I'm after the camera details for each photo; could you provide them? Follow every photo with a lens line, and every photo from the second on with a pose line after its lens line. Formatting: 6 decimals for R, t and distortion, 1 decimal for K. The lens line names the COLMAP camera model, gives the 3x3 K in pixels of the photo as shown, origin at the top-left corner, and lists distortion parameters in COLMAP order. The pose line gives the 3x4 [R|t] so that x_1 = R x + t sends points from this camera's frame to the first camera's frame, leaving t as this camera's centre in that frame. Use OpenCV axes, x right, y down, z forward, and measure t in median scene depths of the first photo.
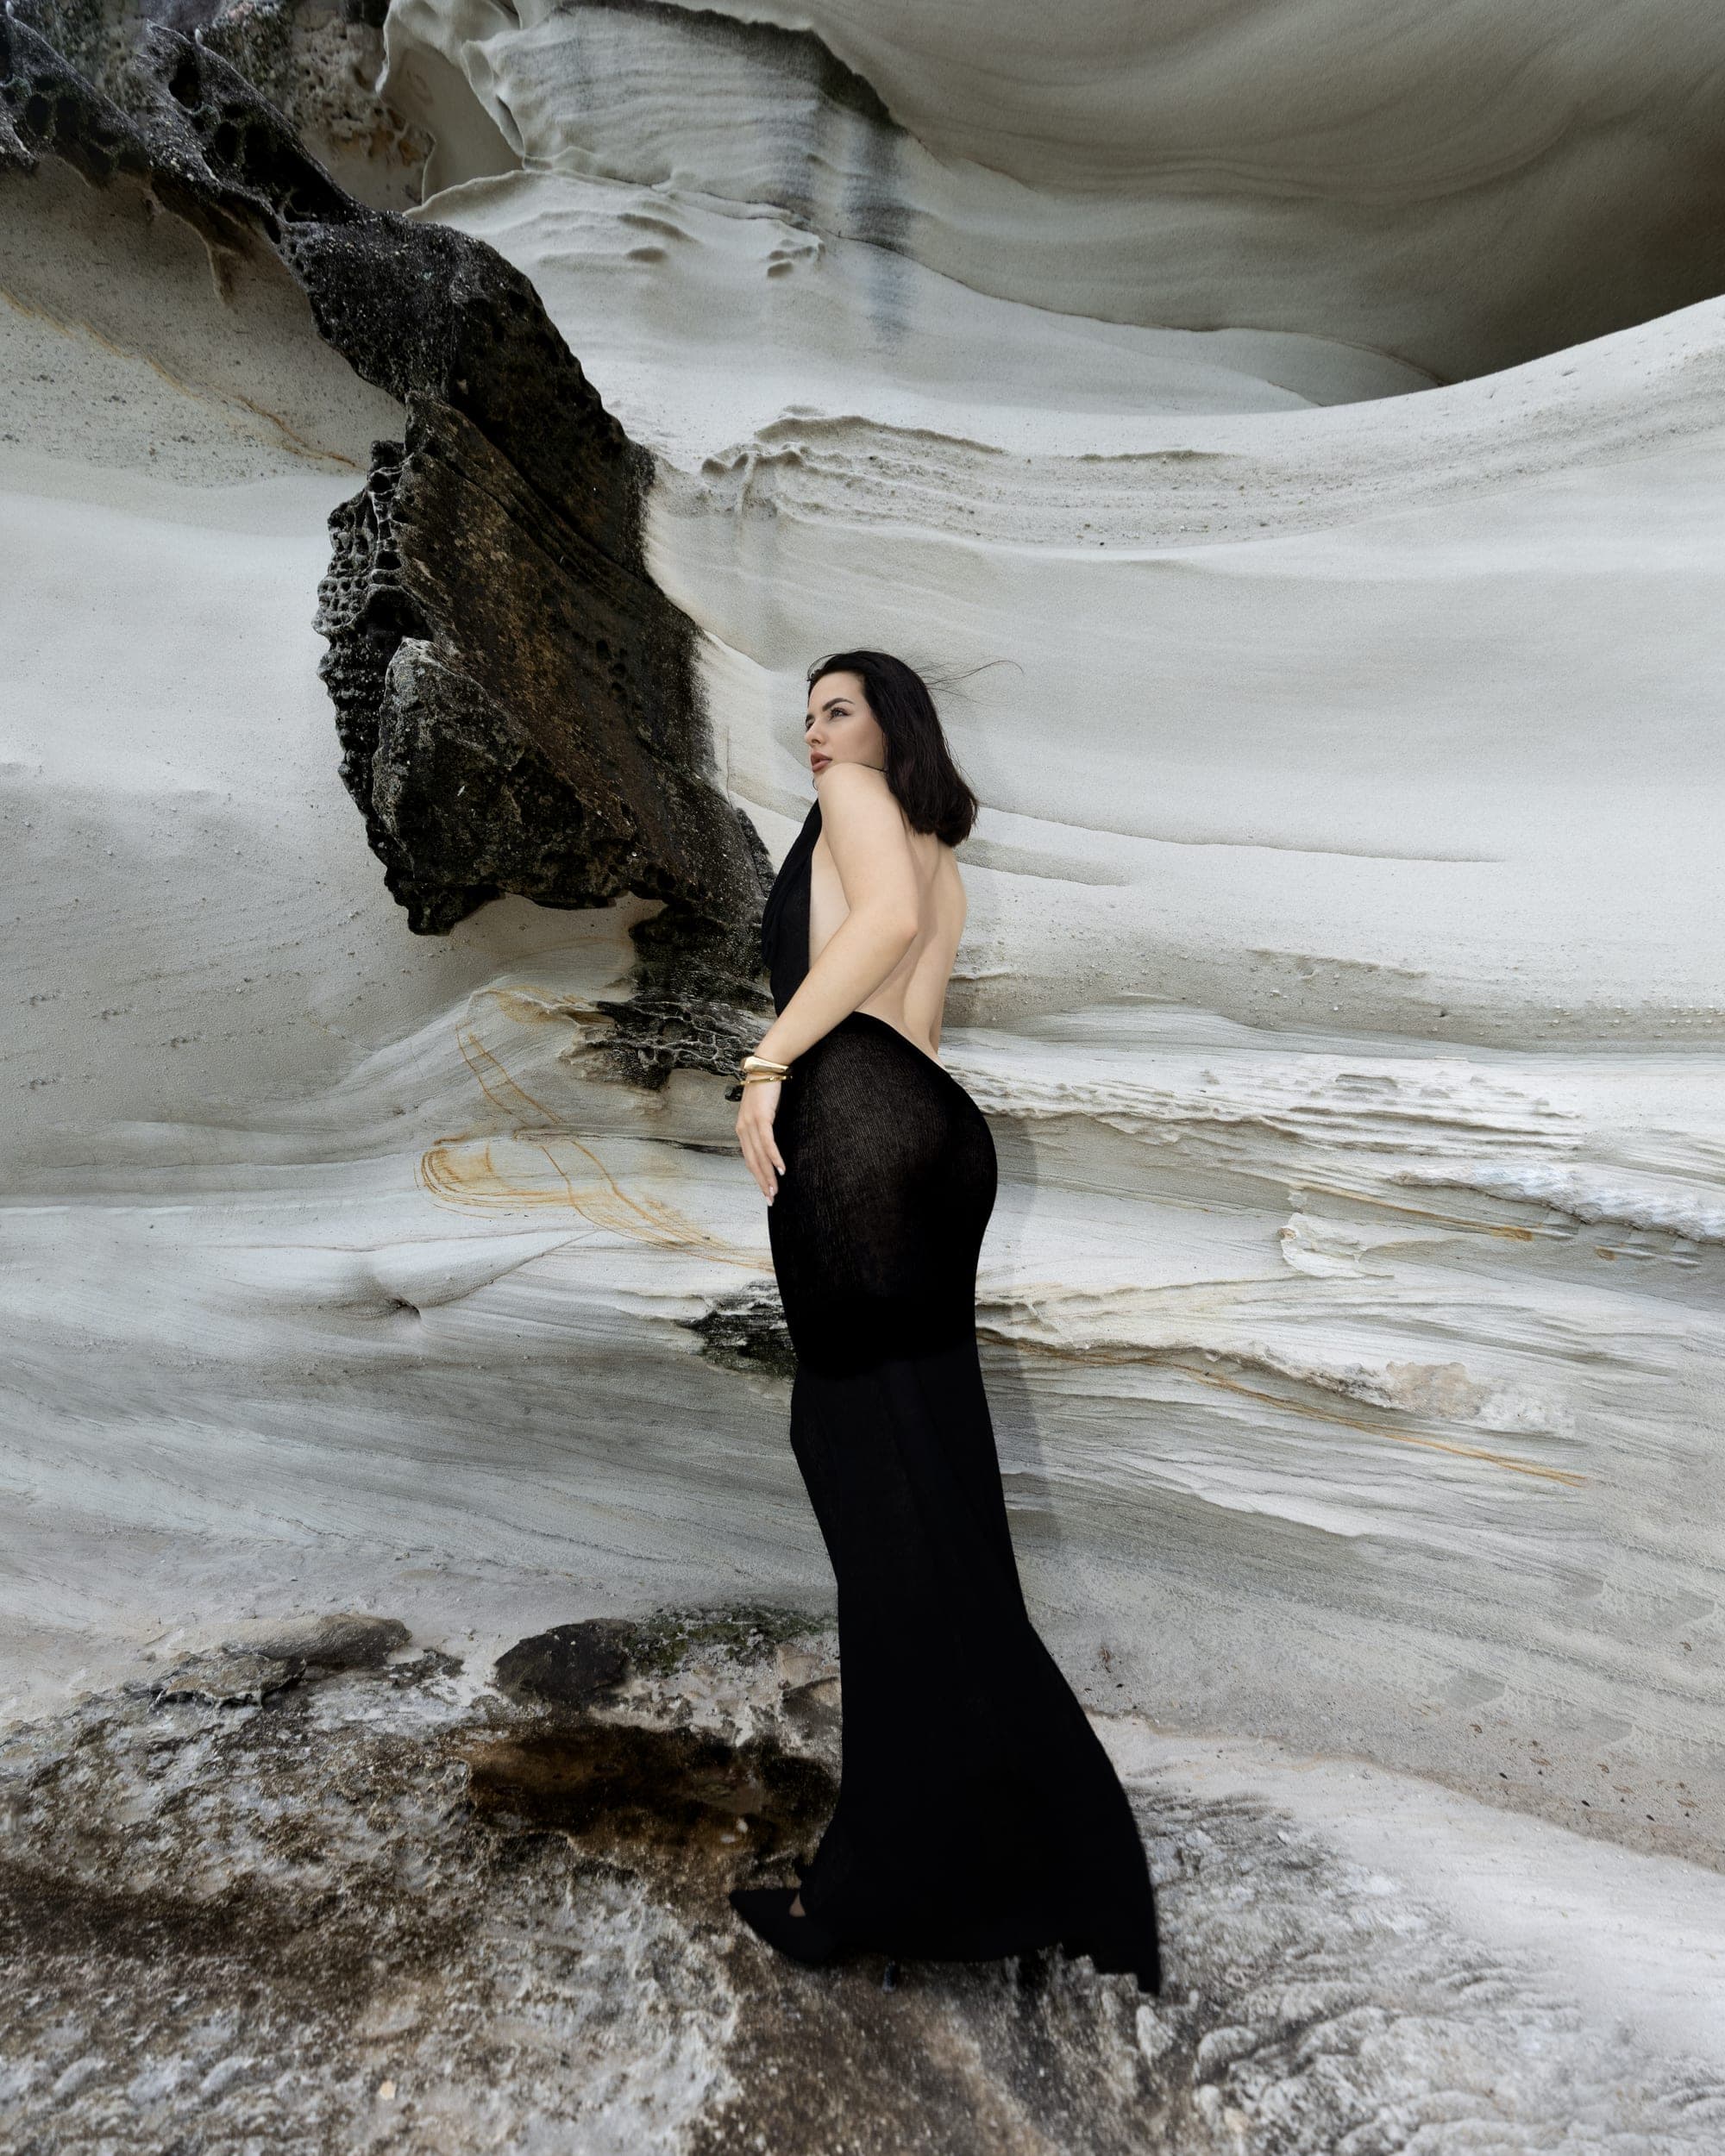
lens RADIAL K [[947.1, 0, 862.5], [0, 947.1, 1078.0], [0, 0, 1]] dist [0.000228, 0.000067]
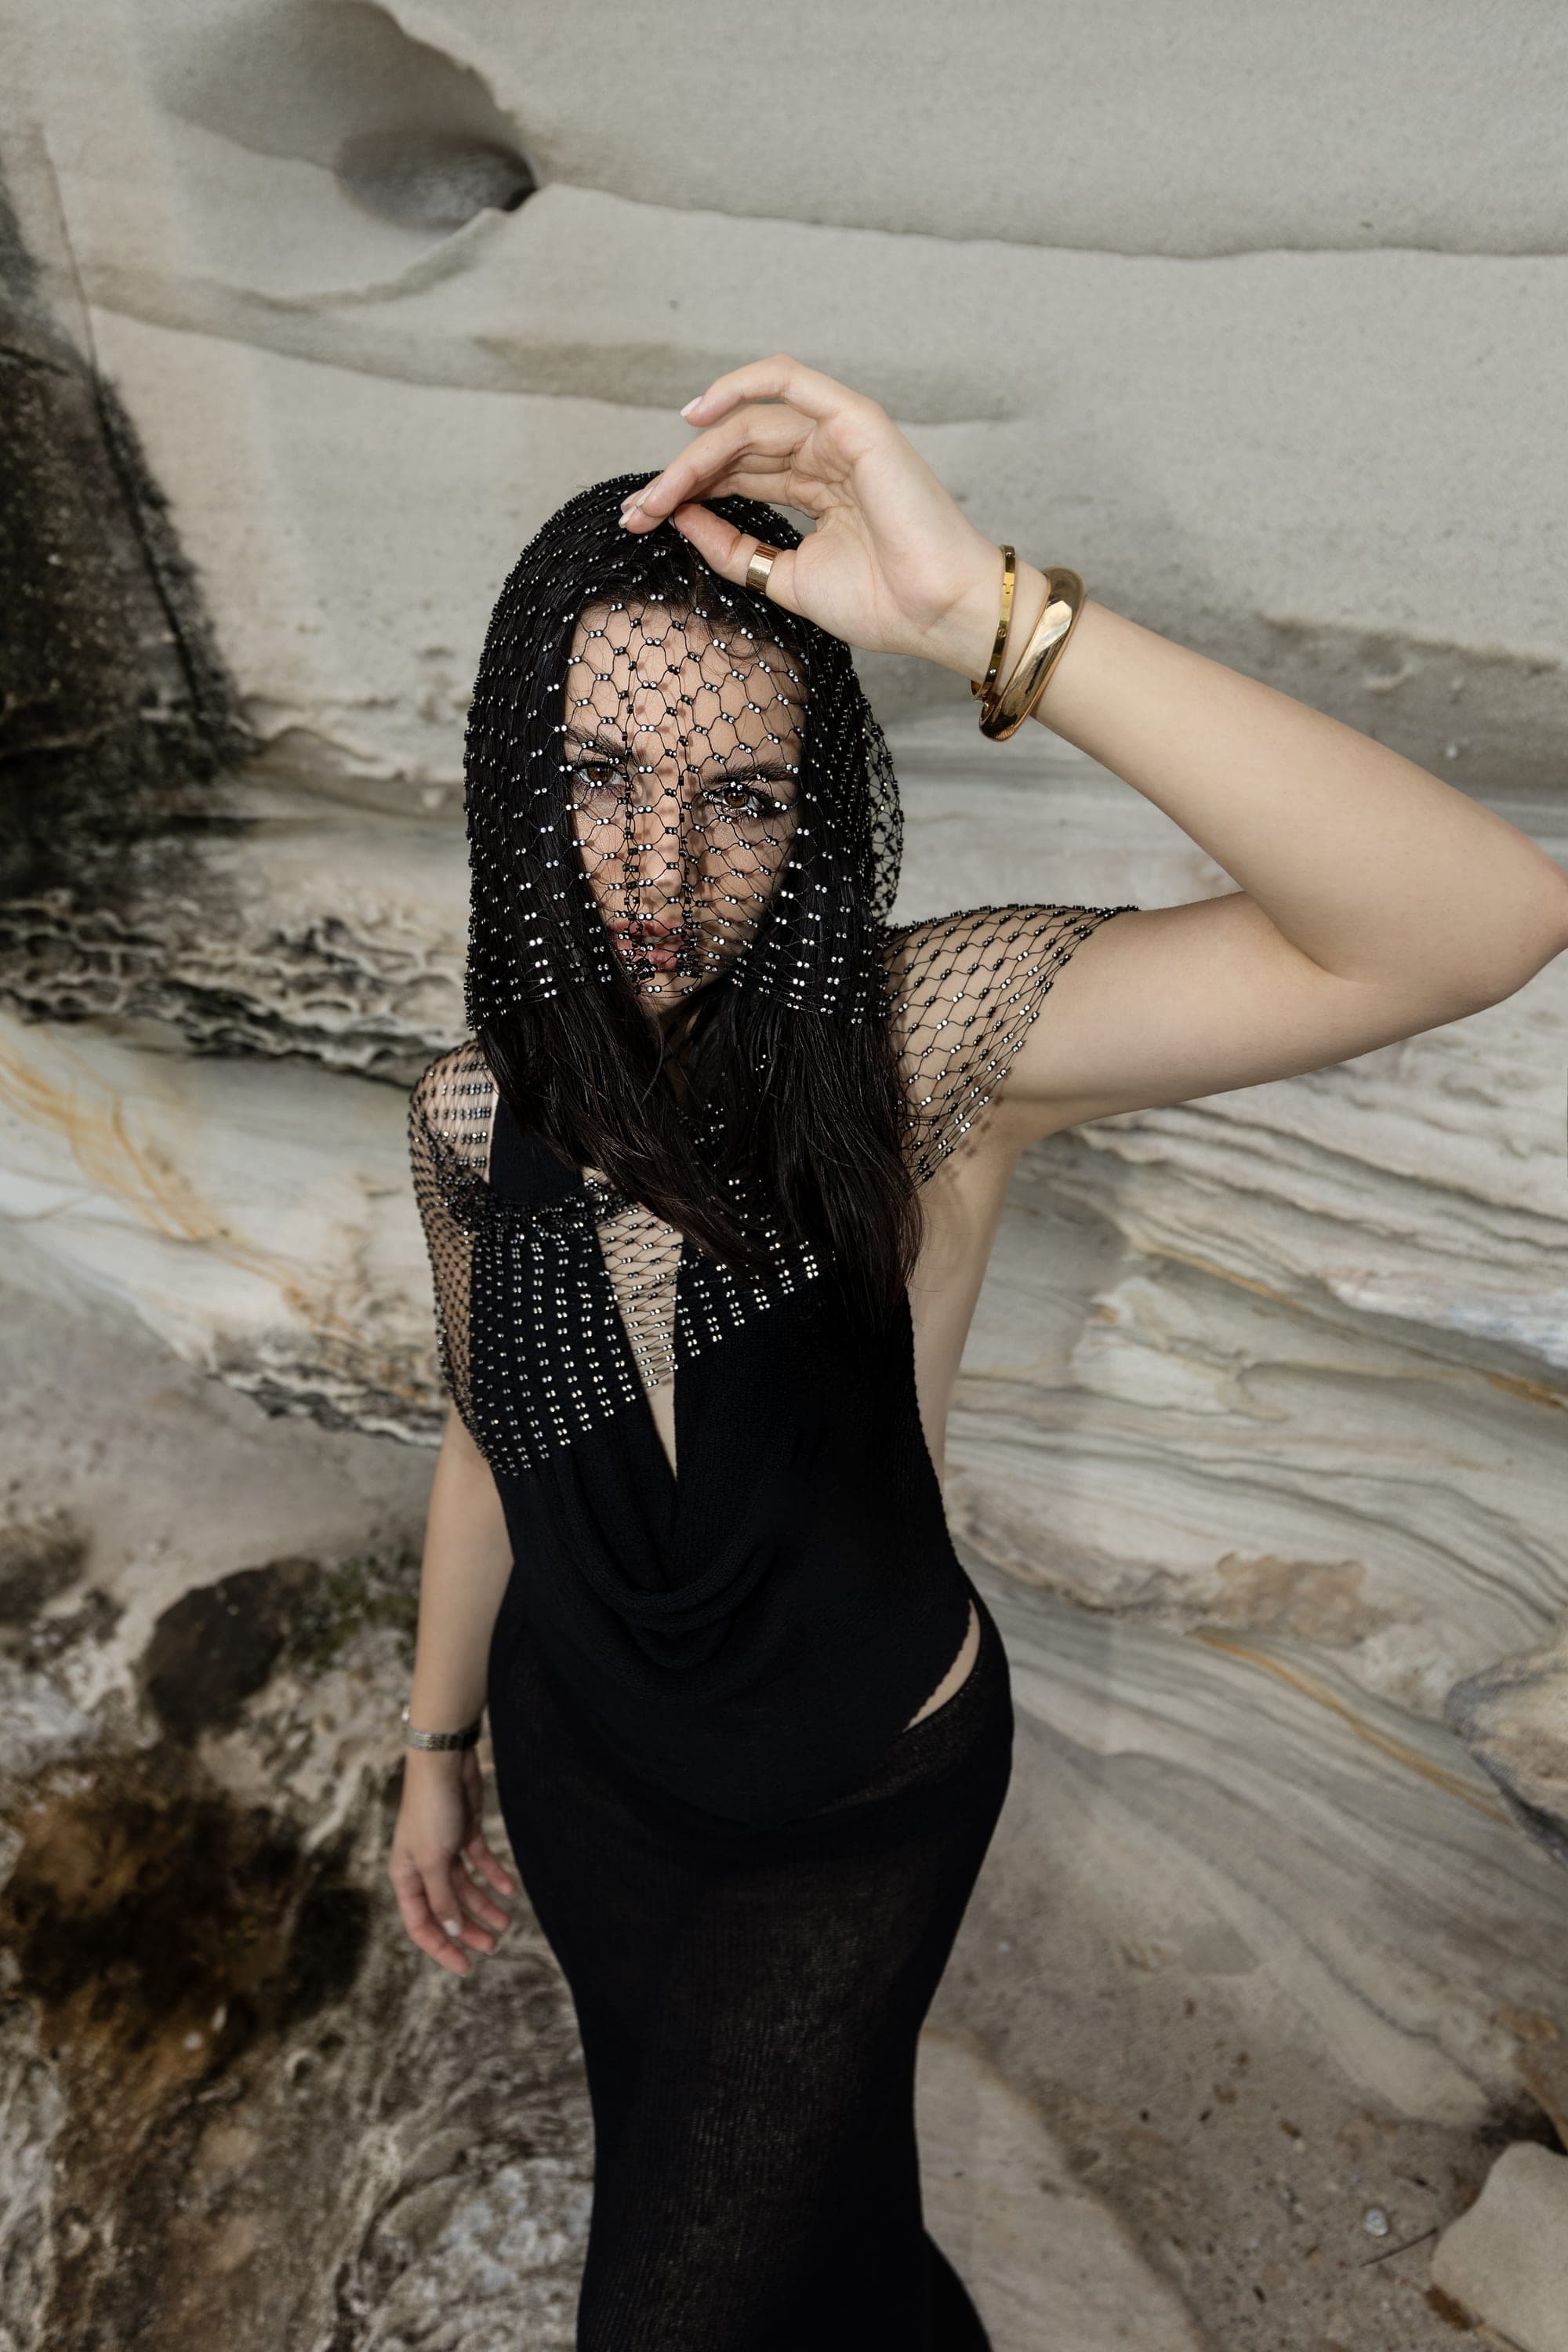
lens RADIAL K [[1413.4, 0, 784.0], [0, 1413.4, 1176.0], [0, 0, 1]] dist [0.001596, 0.000056]
pose [[0.966972, 0.058456, -0.248088, 0.480606], [0.102840, 0.801118, 0.589605, -0.426018], [0.233214, -0.595645, 0.768647, 0.386221]]
